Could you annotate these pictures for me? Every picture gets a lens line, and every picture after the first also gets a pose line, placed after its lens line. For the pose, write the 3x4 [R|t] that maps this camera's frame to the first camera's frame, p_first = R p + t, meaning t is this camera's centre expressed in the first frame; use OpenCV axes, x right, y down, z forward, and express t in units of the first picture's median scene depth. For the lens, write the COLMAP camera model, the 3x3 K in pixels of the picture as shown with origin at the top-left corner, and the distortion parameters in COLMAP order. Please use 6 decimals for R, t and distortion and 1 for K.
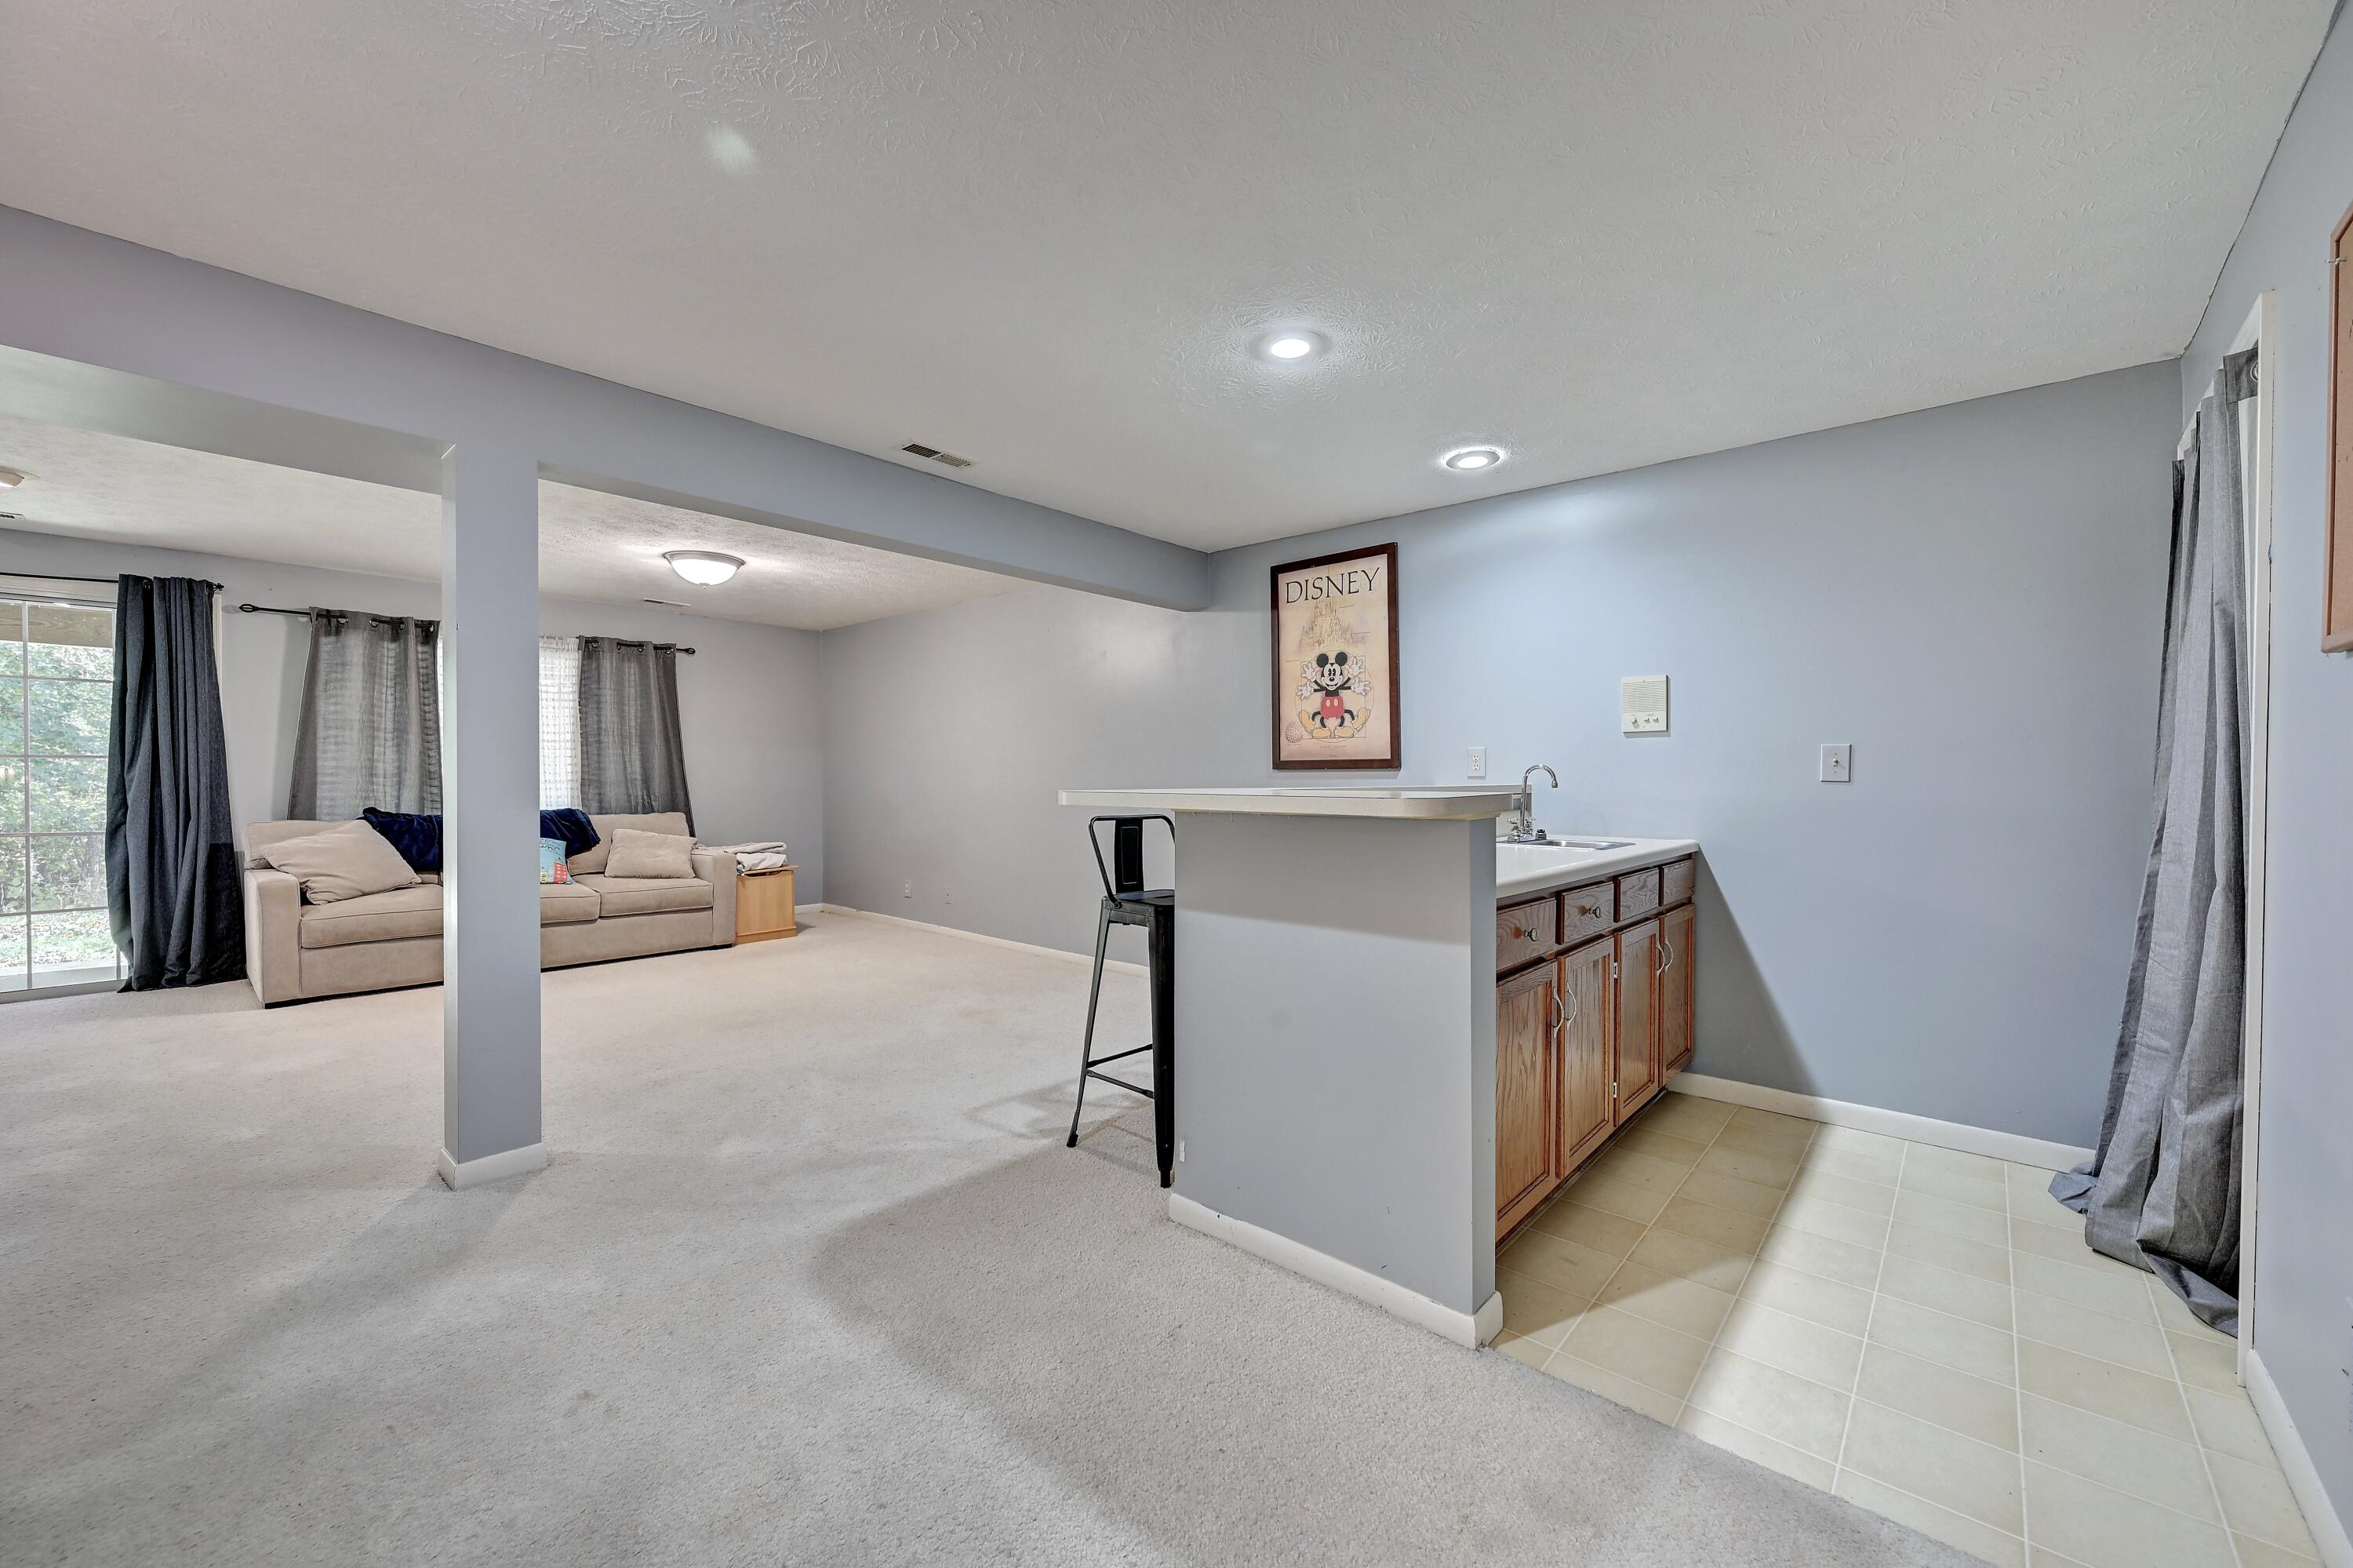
lens RADIAL K [[922.2, 0, 1180.1], [0, 922.2, 784.0], [0, 0, 1]] dist [-0.001870, 0.000226]
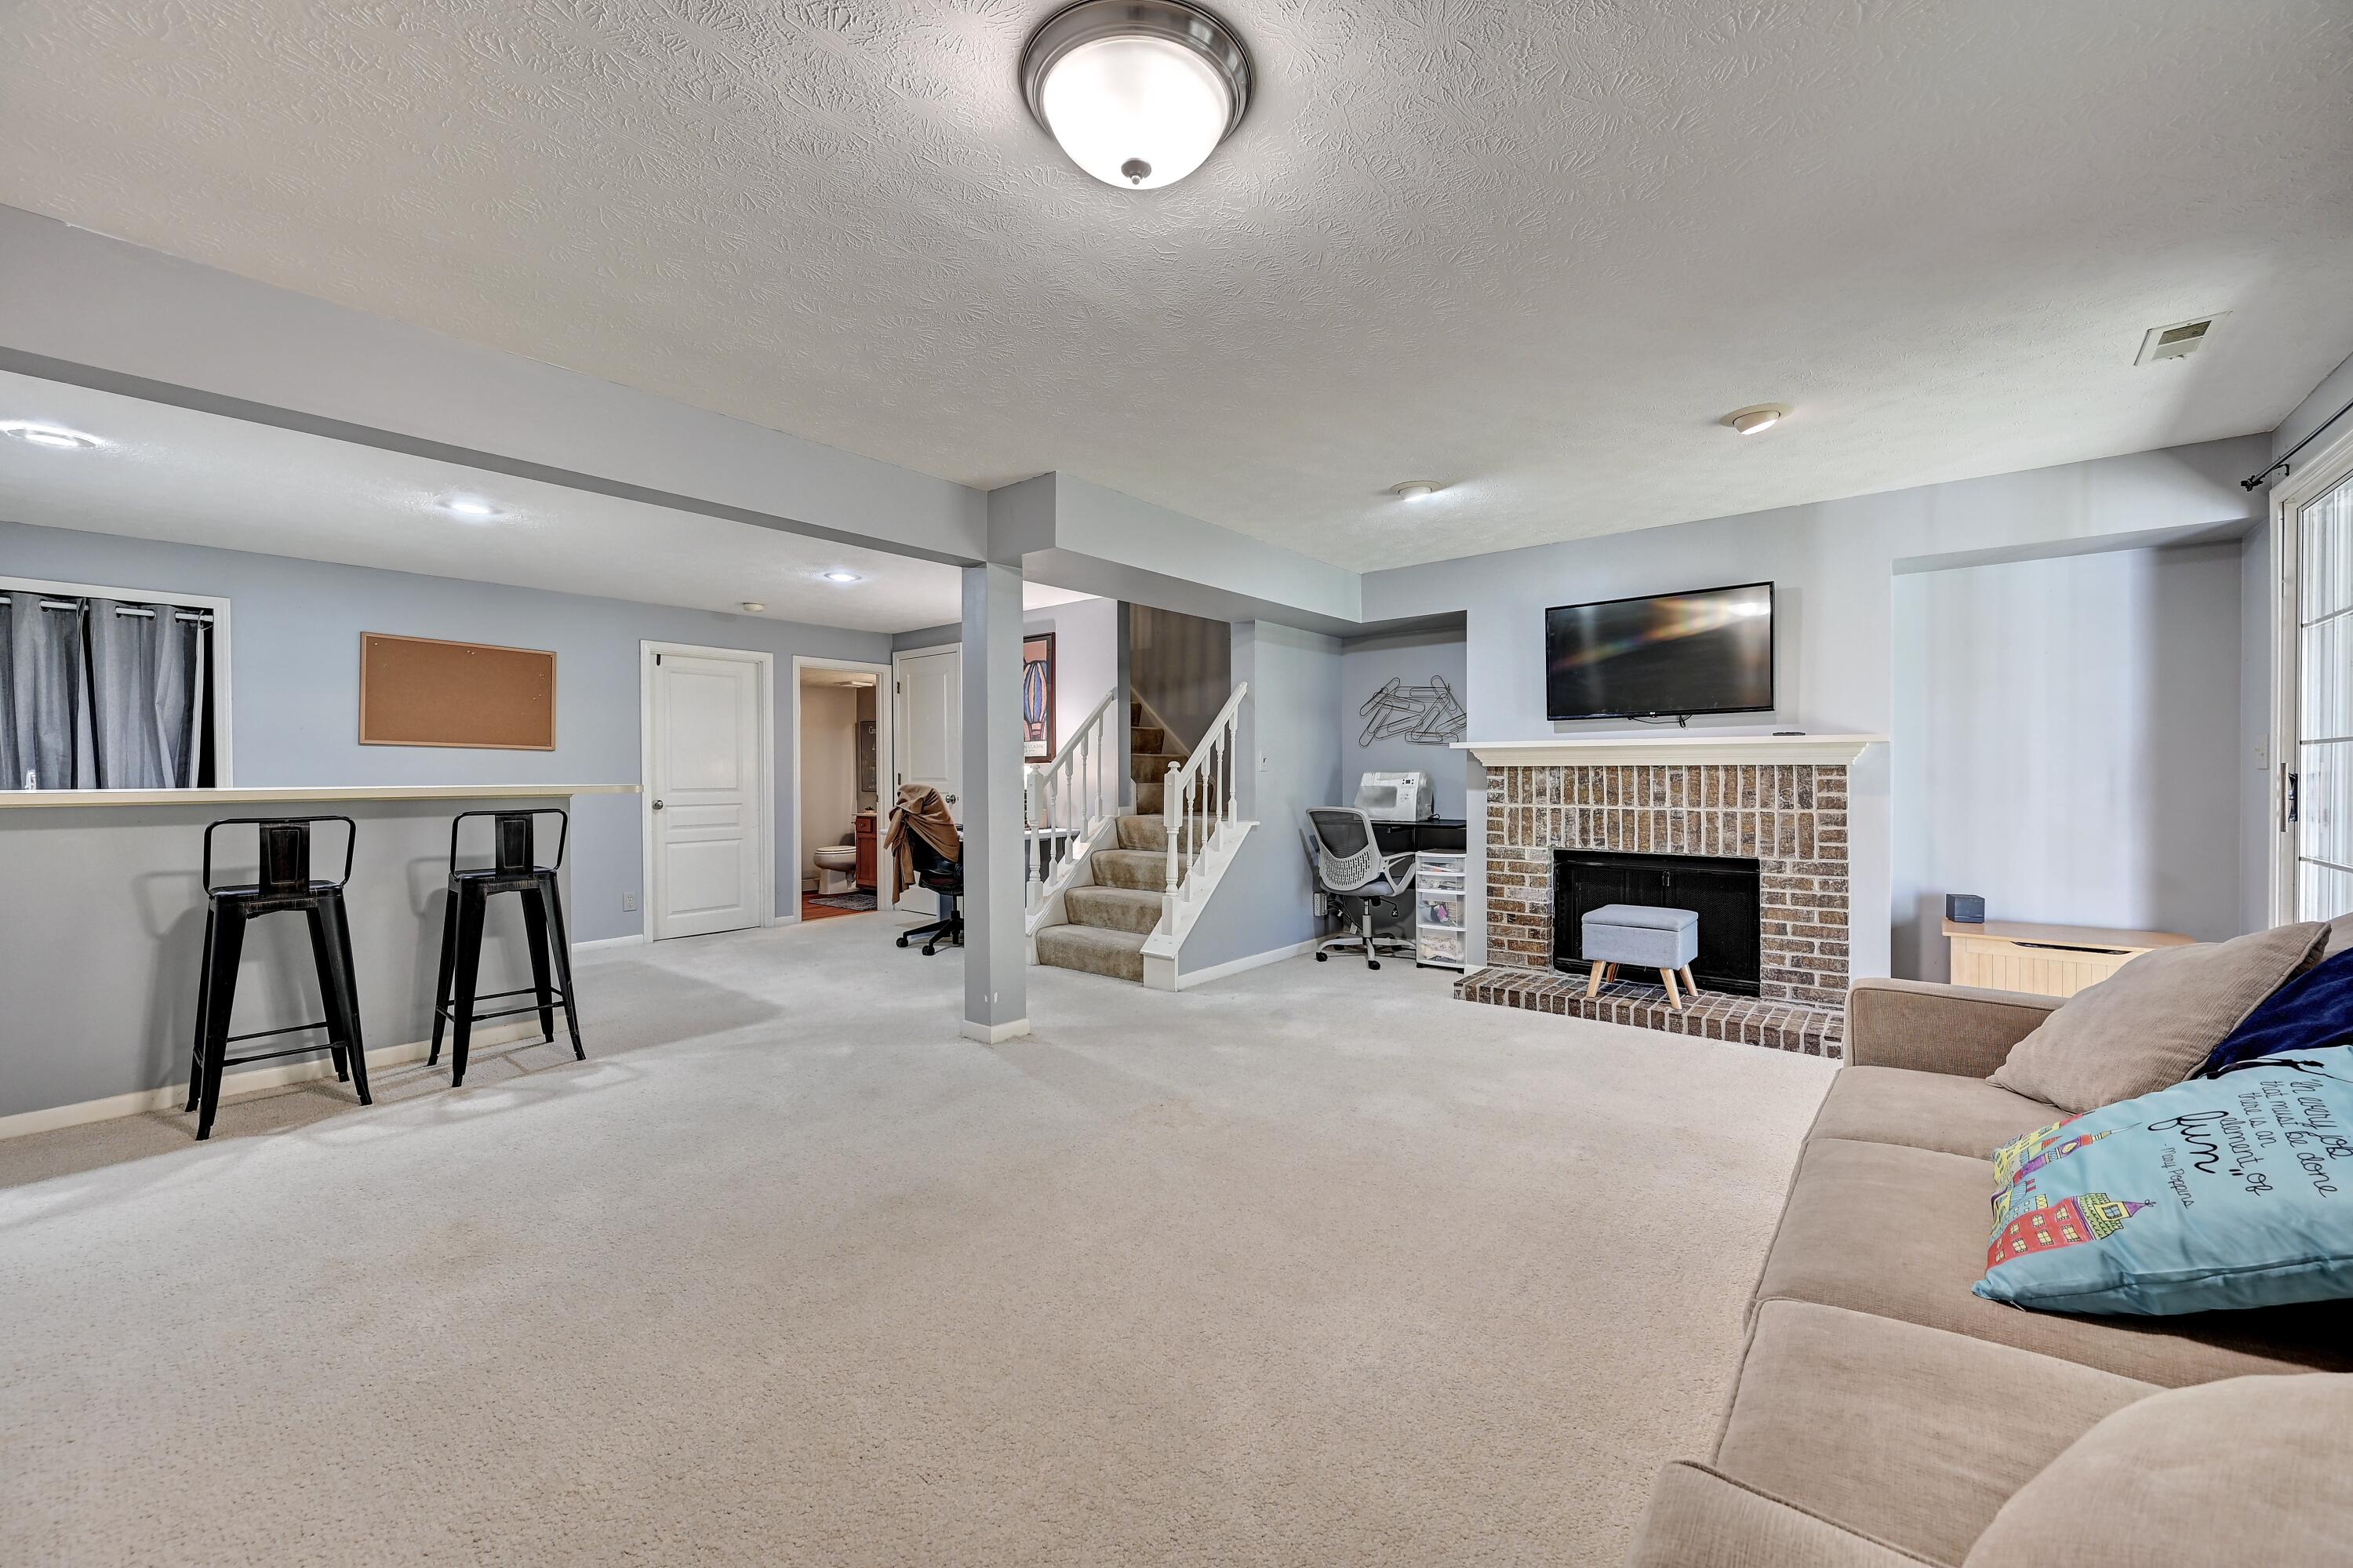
lens RADIAL K [[922.2, 0, 1176.3], [0, 922.2, 780.5], [0, 0, 1]] dist [-0.001870, 0.000226]
pose [[-0.999371, 0.002573, -0.035377, -0.515582], [0.001896, 0.999815, 0.019147, -0.014737], [0.035420, 0.019068, -0.999191, 1.312221]]
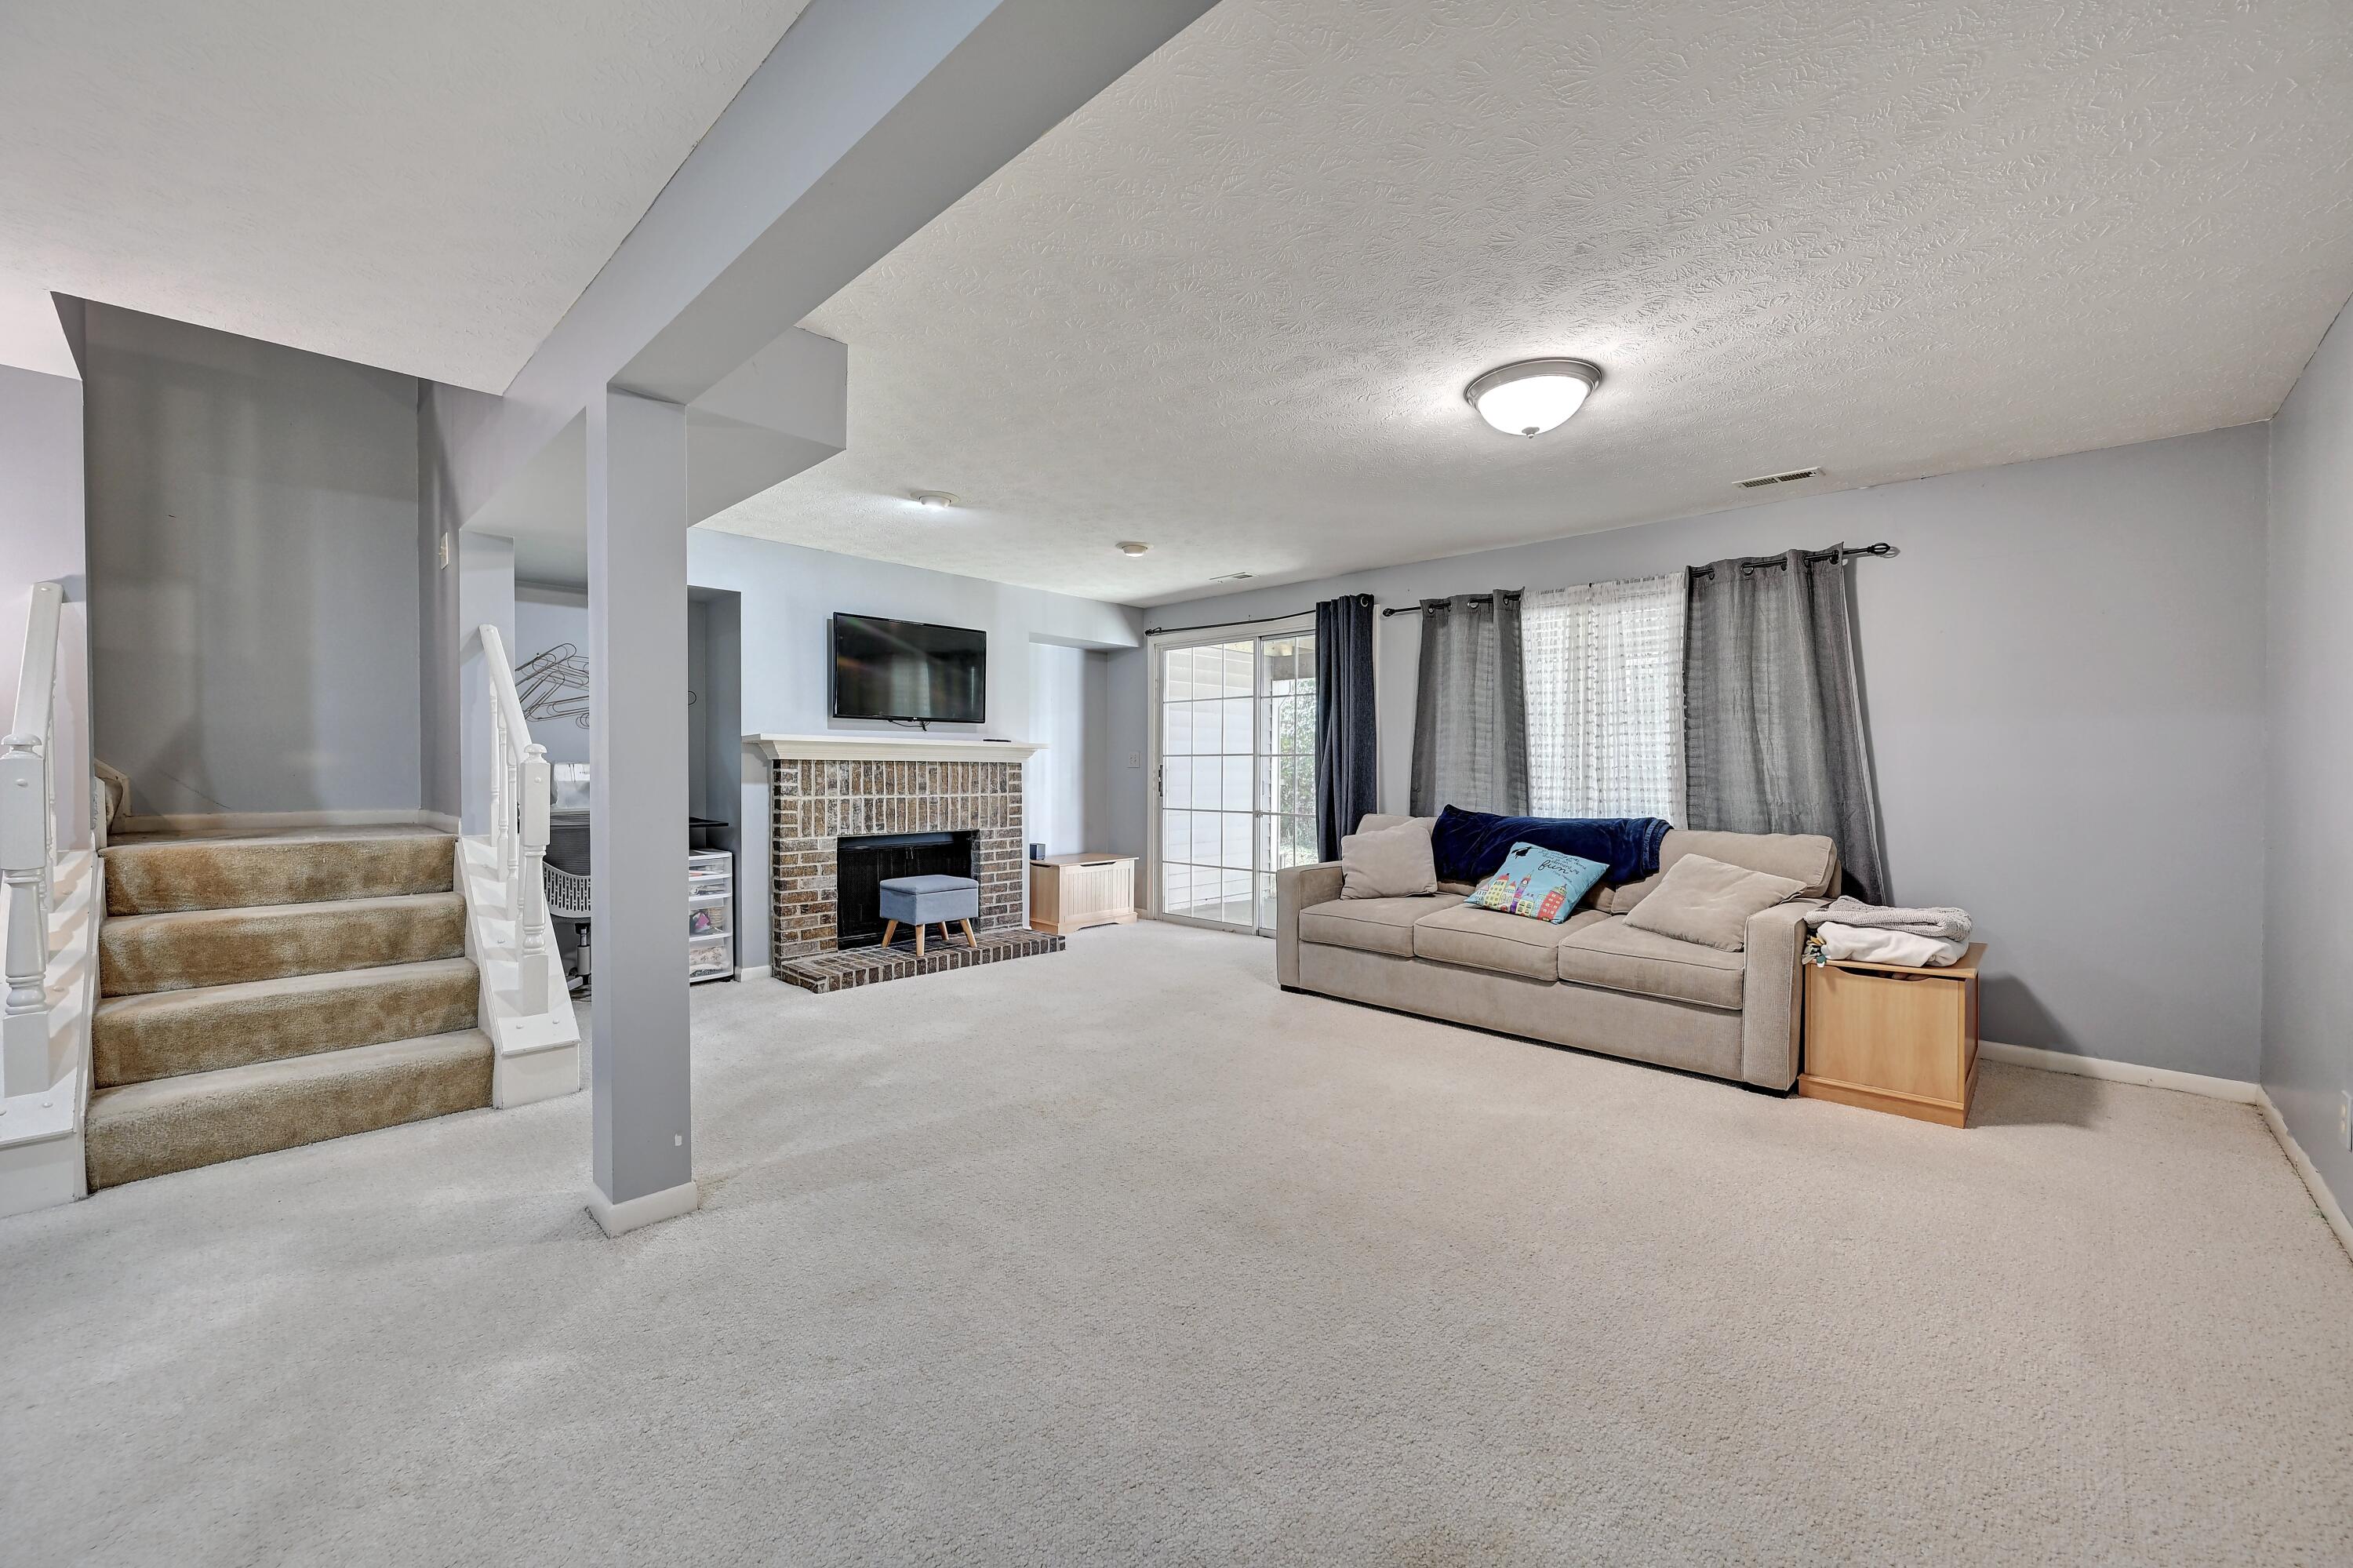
lens RADIAL K [[922.2, 0, 1181.2], [0, 922.2, 777.9], [0, 0, 1]] dist [-0.001870, 0.000226]
pose [[-0.036725, 0.006820, -0.999302, 0.059672], [-0.015785, 0.999848, 0.007404, -0.004732], [0.999201, 0.016046, -0.036612, 0.804686]]
